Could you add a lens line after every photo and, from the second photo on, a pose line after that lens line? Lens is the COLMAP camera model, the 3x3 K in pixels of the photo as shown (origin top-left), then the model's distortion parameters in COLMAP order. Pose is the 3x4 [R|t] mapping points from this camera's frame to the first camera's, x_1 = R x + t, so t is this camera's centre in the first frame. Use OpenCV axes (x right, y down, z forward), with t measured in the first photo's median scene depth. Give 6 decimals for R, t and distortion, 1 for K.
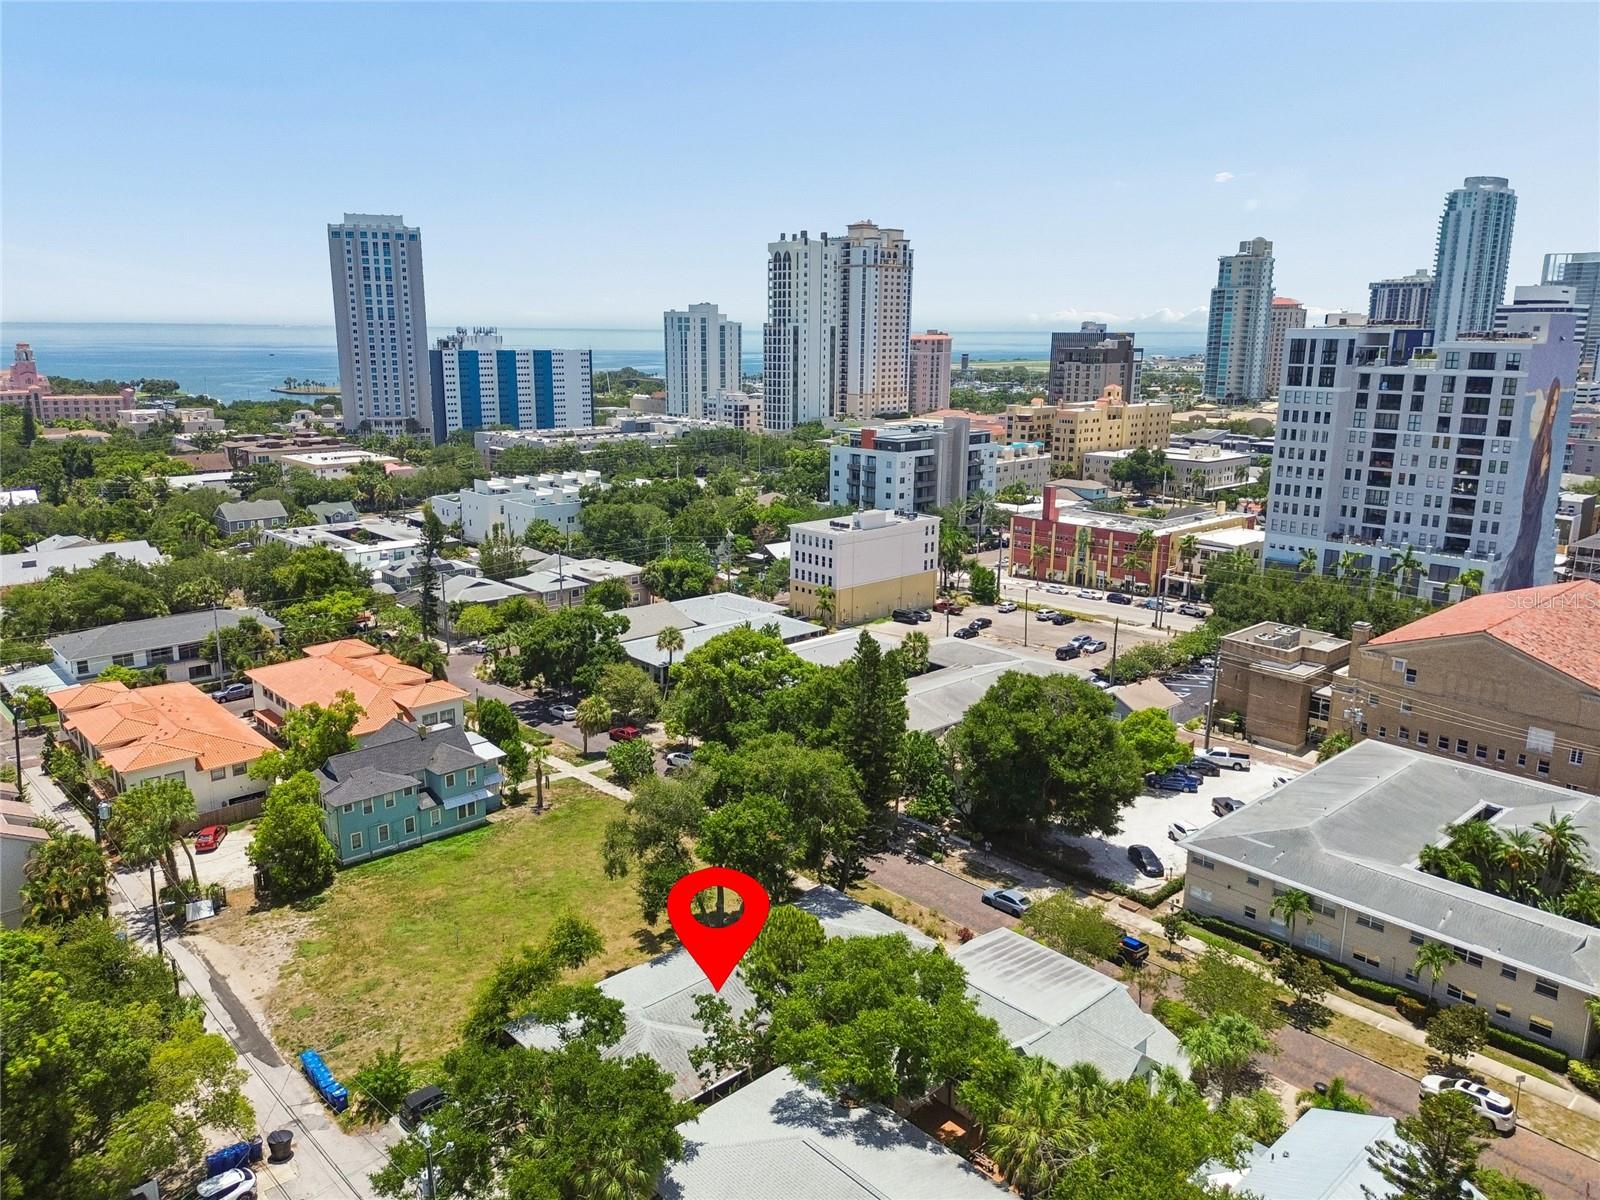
lens RADIAL K [[1141.2, 0, 796.4], [0, 1141.2, 599.6], [0, 0, 1]] dist [0.047464, -0.017014]
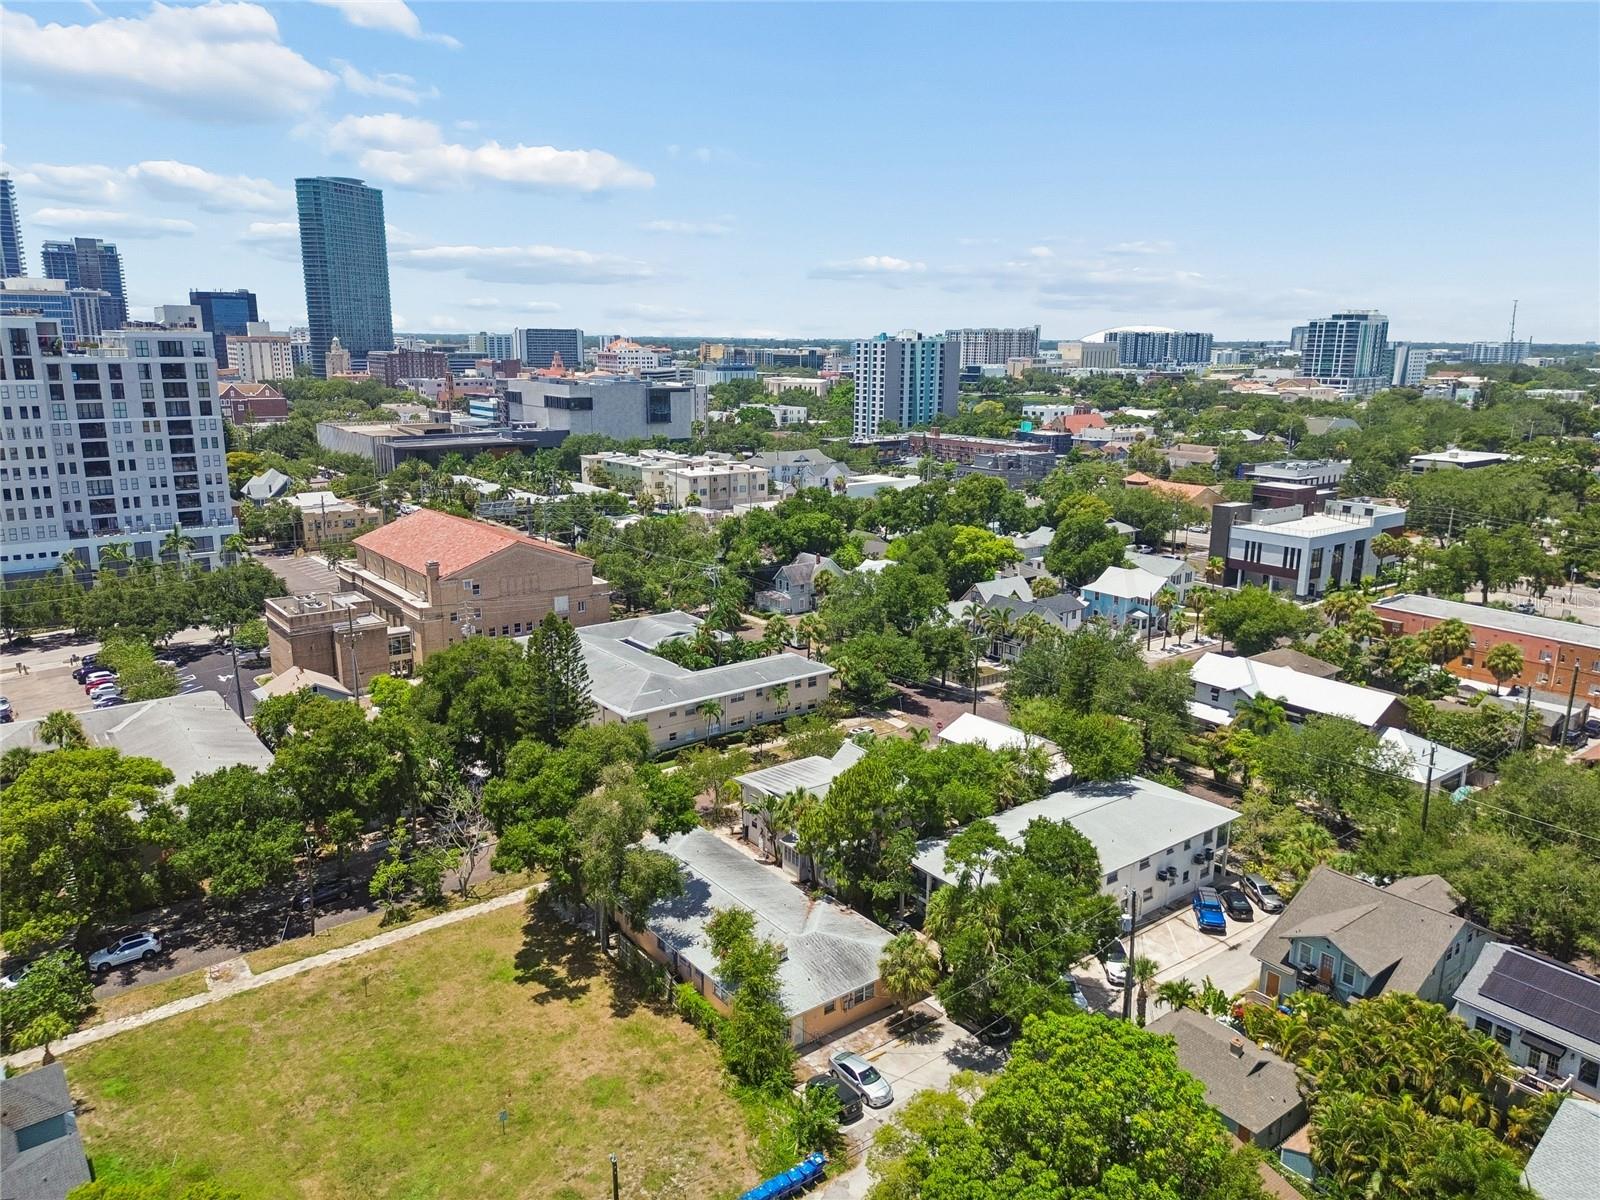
lens RADIAL K [[1141.2, 0, 802.0], [0, 1141.2, 601.9], [0, 0, 1]] dist [0.047464, -0.017014]
pose [[0.093749, -0.239537, 0.966350, -0.451007], [0.225093, 0.950592, 0.213793, -0.075295], [-0.969817, 0.197476, 0.143036, 0.300224]]
